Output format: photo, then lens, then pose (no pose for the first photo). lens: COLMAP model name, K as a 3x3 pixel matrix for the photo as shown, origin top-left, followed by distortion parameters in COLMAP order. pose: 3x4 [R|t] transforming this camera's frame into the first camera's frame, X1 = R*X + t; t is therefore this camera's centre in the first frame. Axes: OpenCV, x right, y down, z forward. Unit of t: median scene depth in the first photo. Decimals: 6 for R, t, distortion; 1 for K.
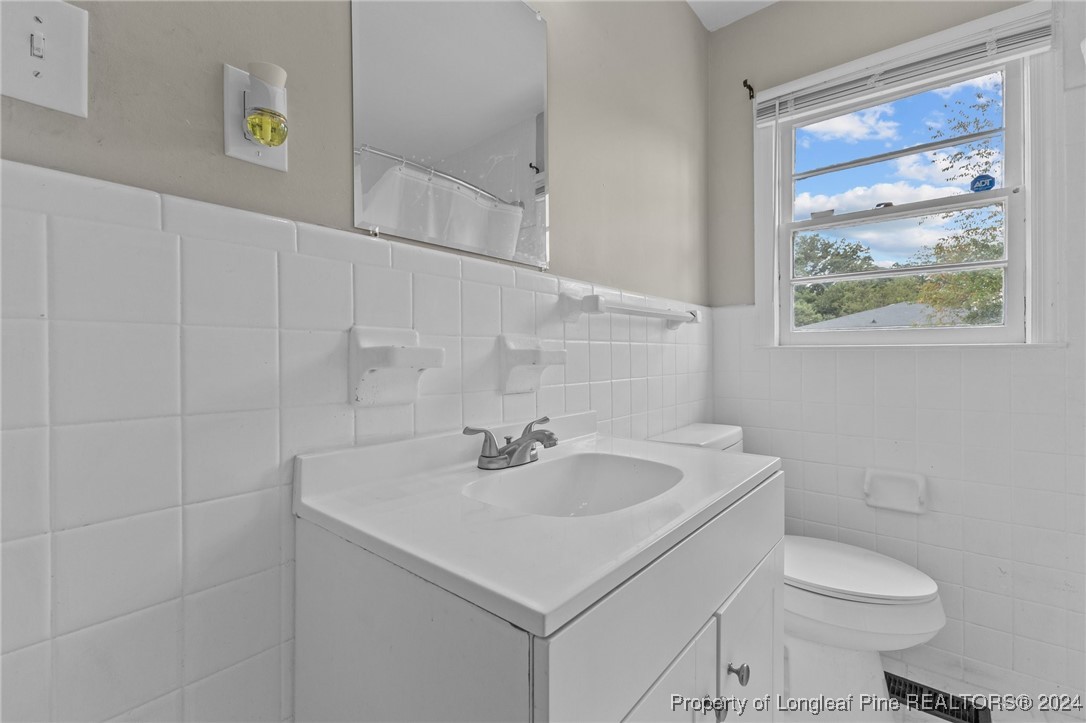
lens RADIAL K [[471.6, 0, 538.5], [0, 471.6, 362.6], [0, 0, 1]] dist [0.005263, -0.002458]
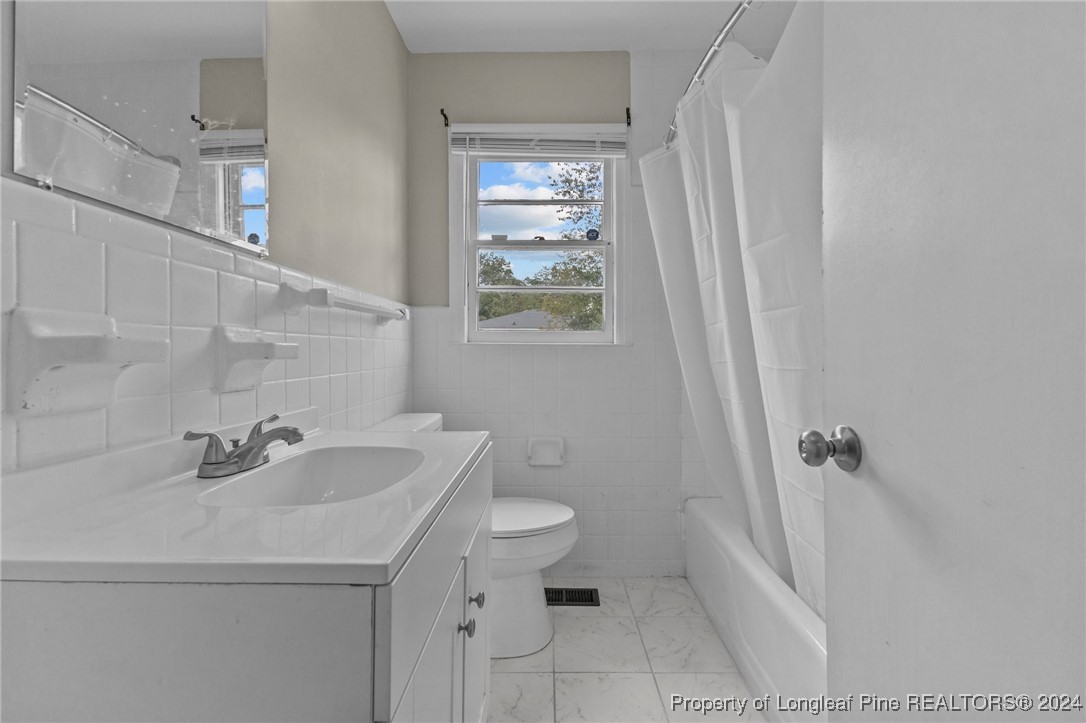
lens RADIAL K [[475.0, 0, 544.3], [0, 475.0, 359.3], [0, 0, 1]] dist [0.004304, -0.001089]
pose [[0.774264, -0.006423, 0.632830, -0.126168], [0.004555, 0.999979, 0.004577, 0.002358], [-0.632846, -0.000661, 0.774278, -0.054429]]
